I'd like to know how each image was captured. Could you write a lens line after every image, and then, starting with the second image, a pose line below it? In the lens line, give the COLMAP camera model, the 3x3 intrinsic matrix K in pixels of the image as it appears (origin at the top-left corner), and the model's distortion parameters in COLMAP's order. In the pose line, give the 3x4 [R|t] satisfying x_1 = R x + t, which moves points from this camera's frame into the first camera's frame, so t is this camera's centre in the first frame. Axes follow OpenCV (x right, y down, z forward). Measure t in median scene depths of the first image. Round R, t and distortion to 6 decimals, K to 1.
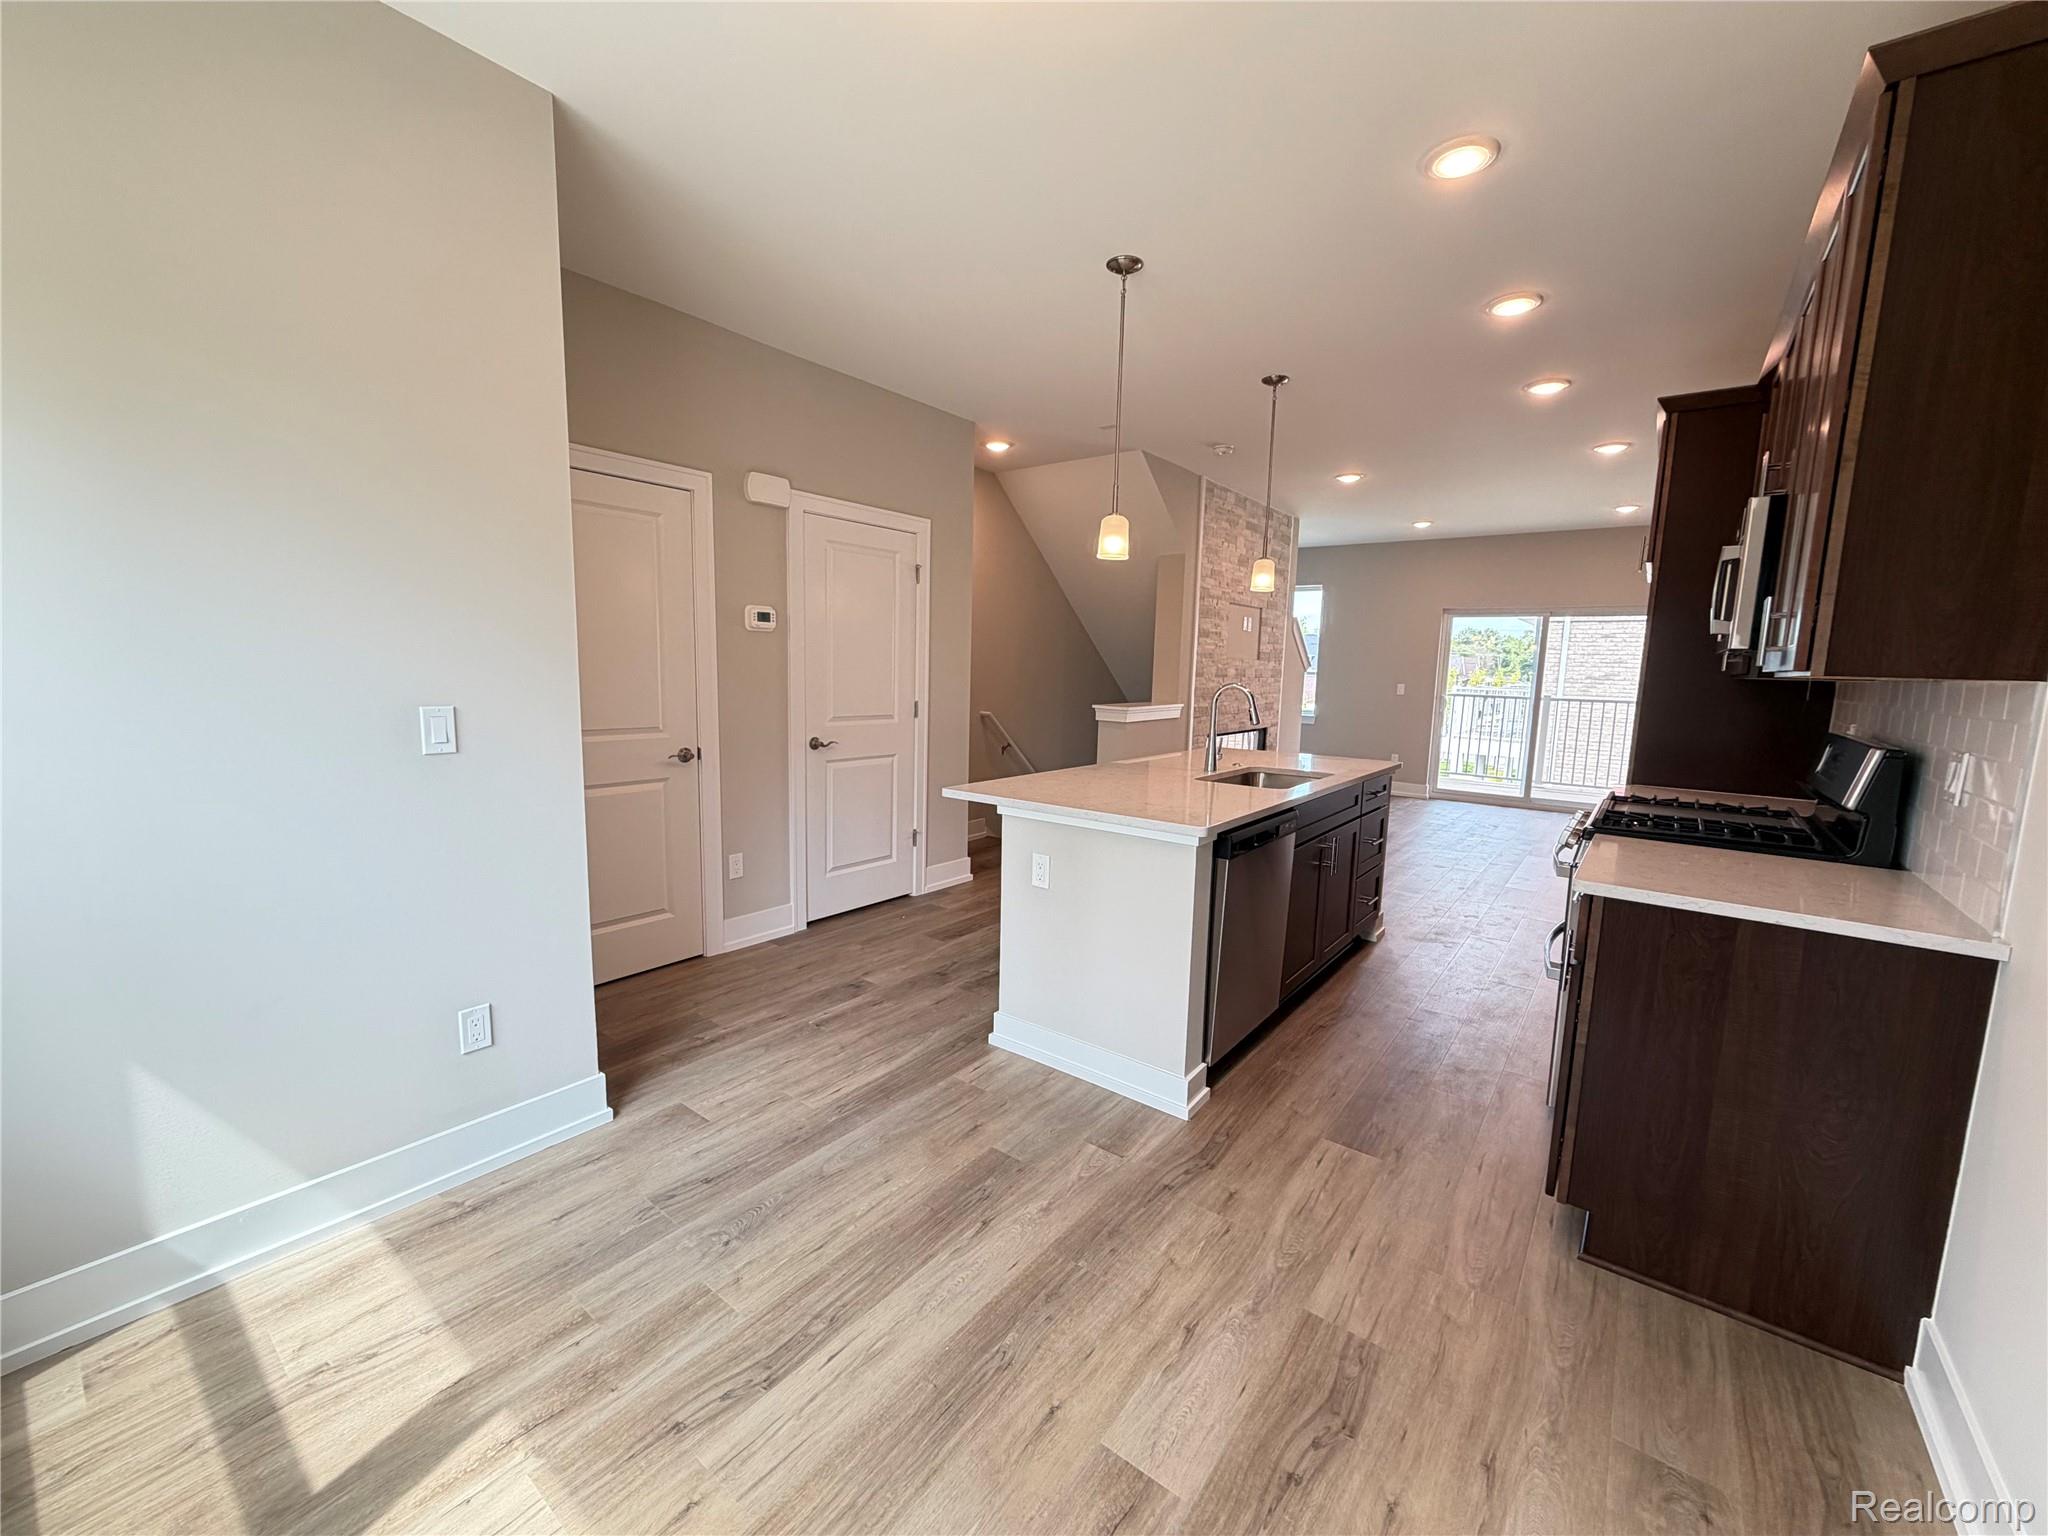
lens RADIAL K [[808.2, 0, 1017.8], [0, 808.2, 763.6], [0, 0, 1]] dist [-0.000223, 0.000105]
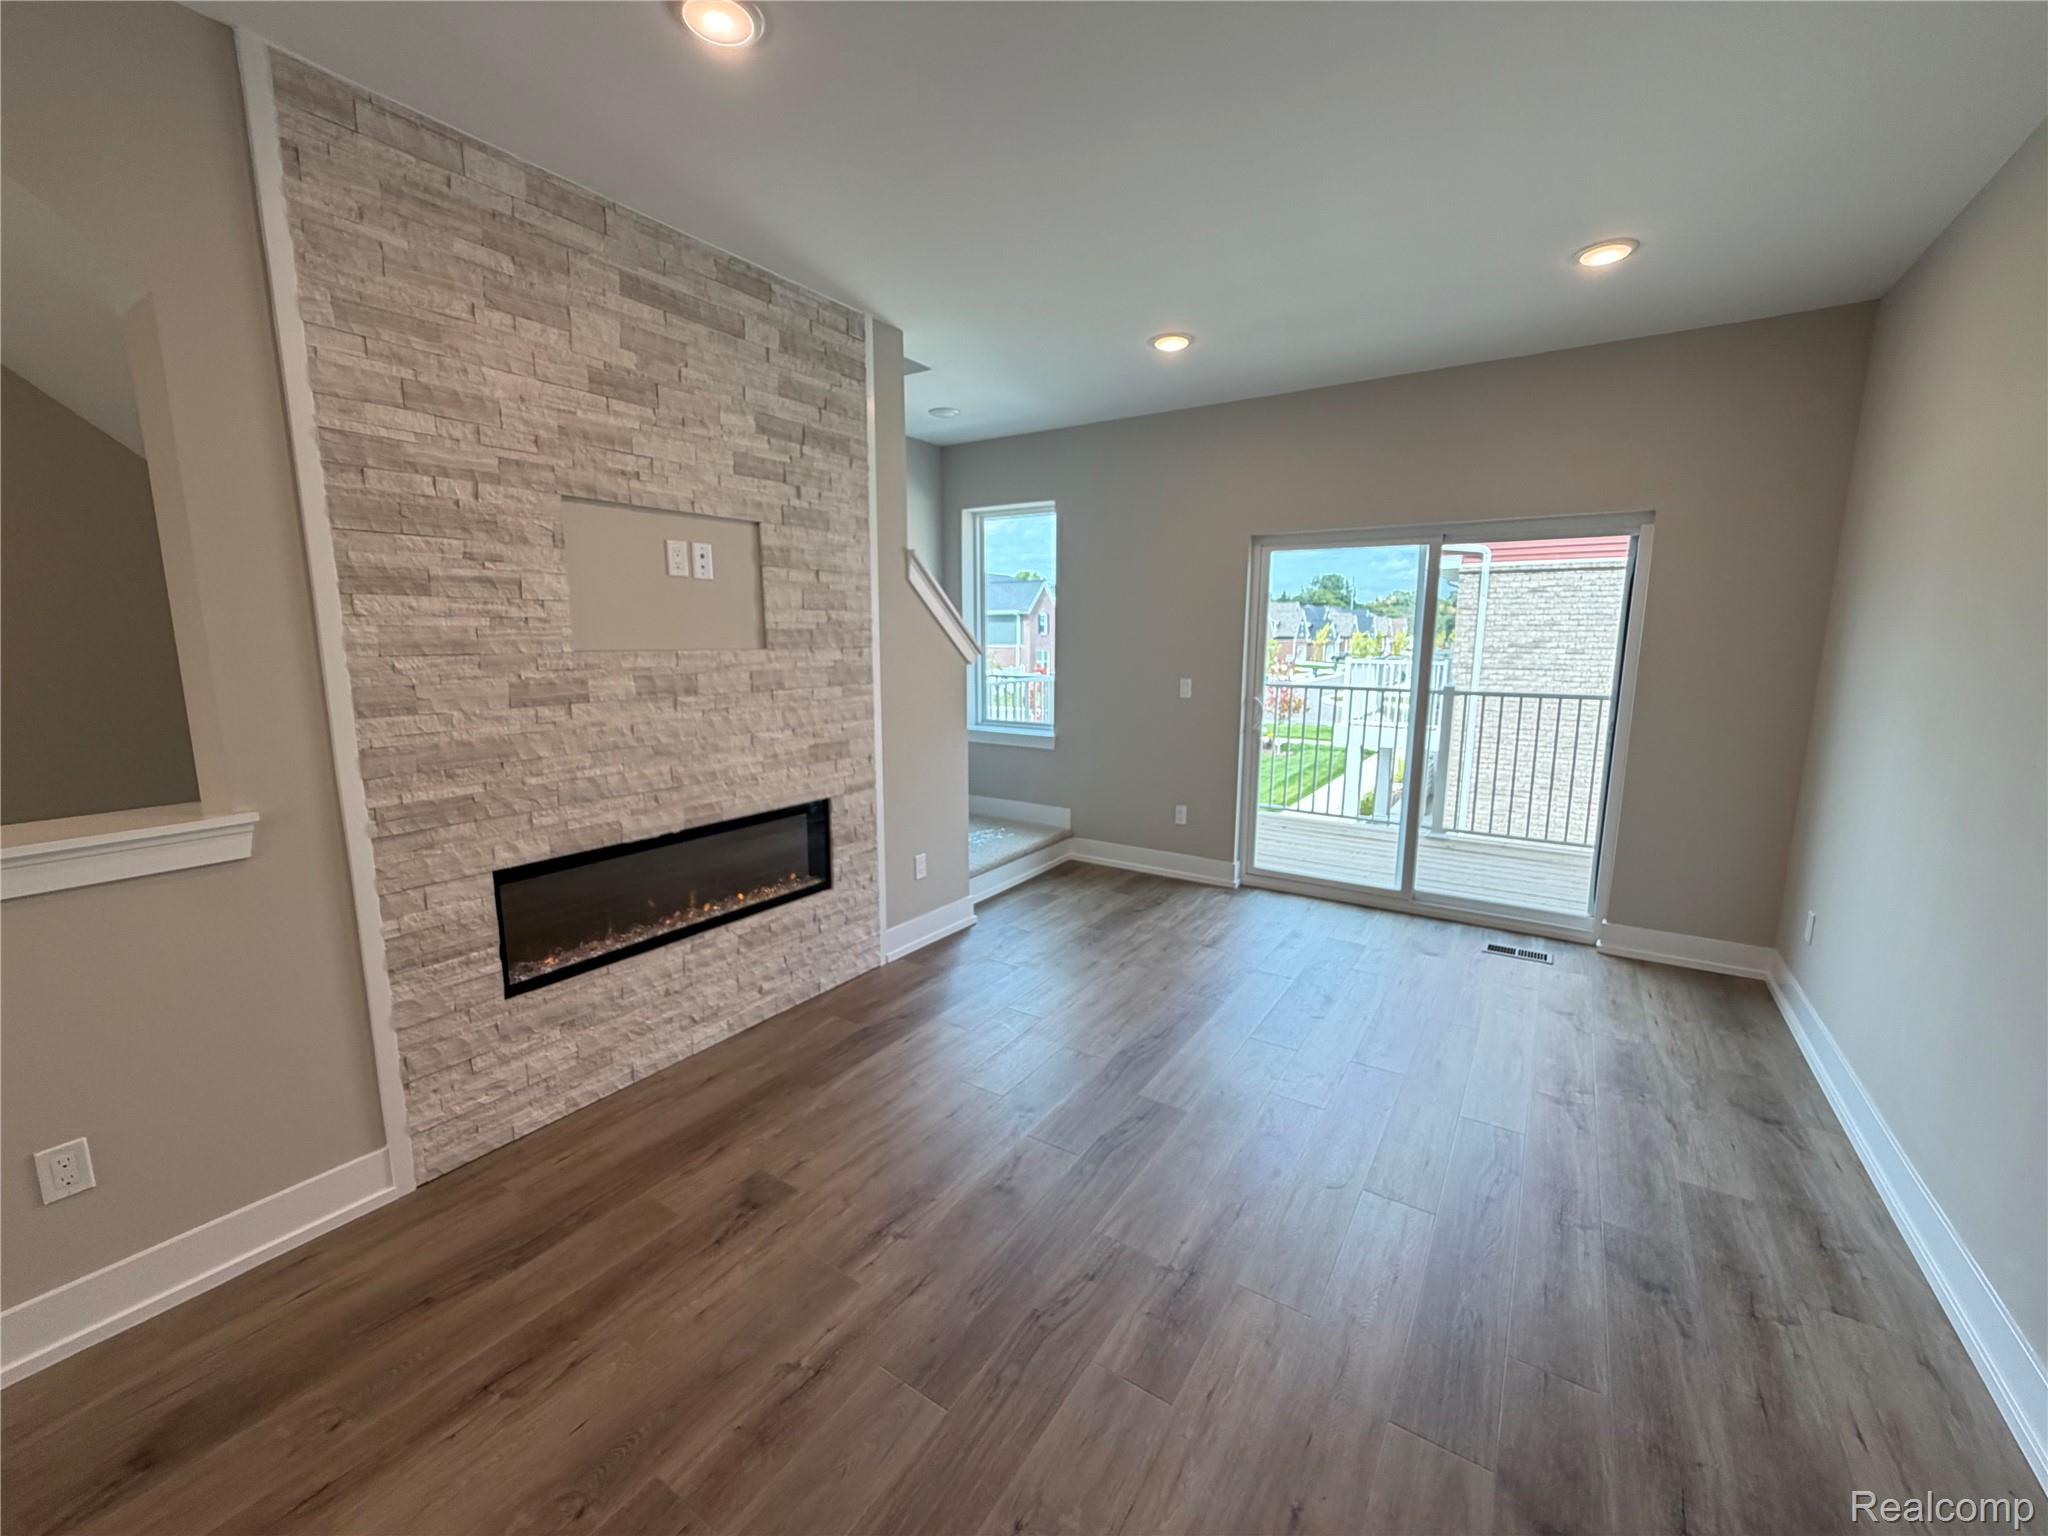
lens RADIAL K [[822.9, 0, 1031.3], [0, 822.9, 764.3], [0, 0, 1]] dist [0.001031, 0.000110]
pose [[0.995777, -0.038099, 0.083532, 0.342171], [0.035425, 0.998819, 0.033263, -0.067100], [-0.084700, -0.030163, 0.995950, 0.485402]]
